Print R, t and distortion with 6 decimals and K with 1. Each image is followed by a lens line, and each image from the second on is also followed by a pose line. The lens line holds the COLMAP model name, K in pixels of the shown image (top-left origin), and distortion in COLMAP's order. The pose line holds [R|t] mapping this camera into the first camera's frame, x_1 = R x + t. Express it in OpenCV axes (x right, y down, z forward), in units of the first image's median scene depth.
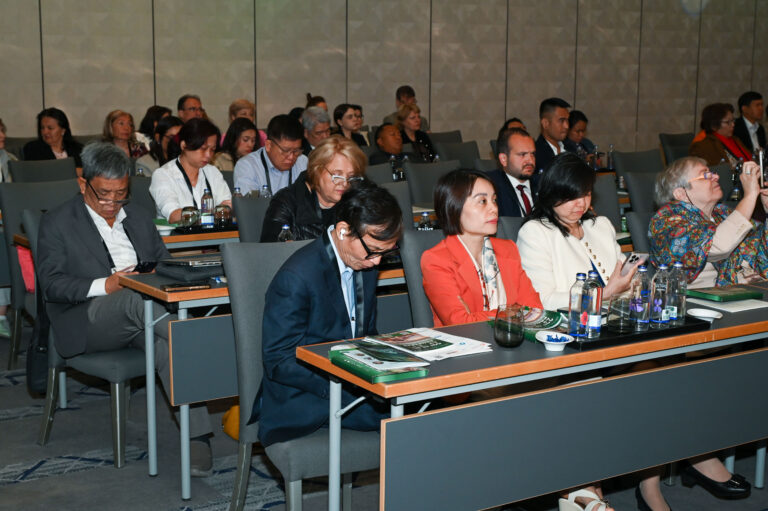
lens RADIAL K [[1126.4, 0, 384.0], [0, 1126.4, 255.5], [0, 0, 1]] dist [0.004344, -0.138700]
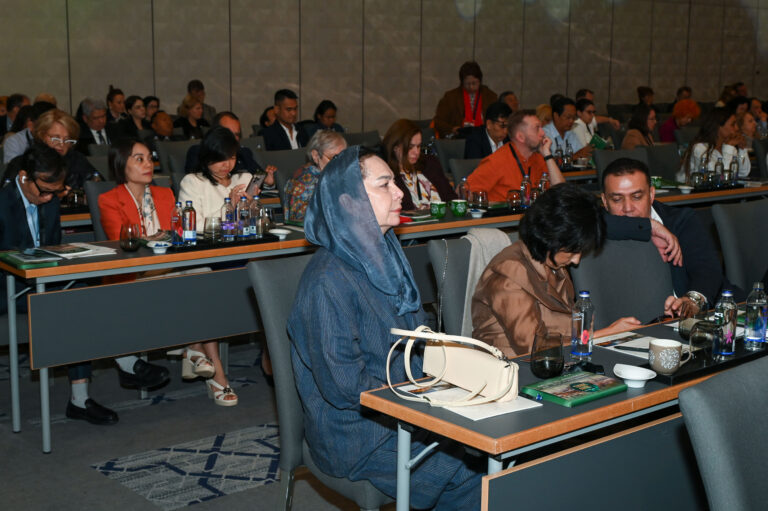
lens RADIAL K [[1078.9, 0, 384.0], [0, 1078.9, 255.5], [0, 0, 1]] dist [-0.030272, -0.051028]
pose [[0.992320, -0.017028, 0.122521, 0.219589], [0.015732, 0.999810, 0.011544, 0.061045], [-0.122694, -0.009528, 0.992399, -0.372714]]
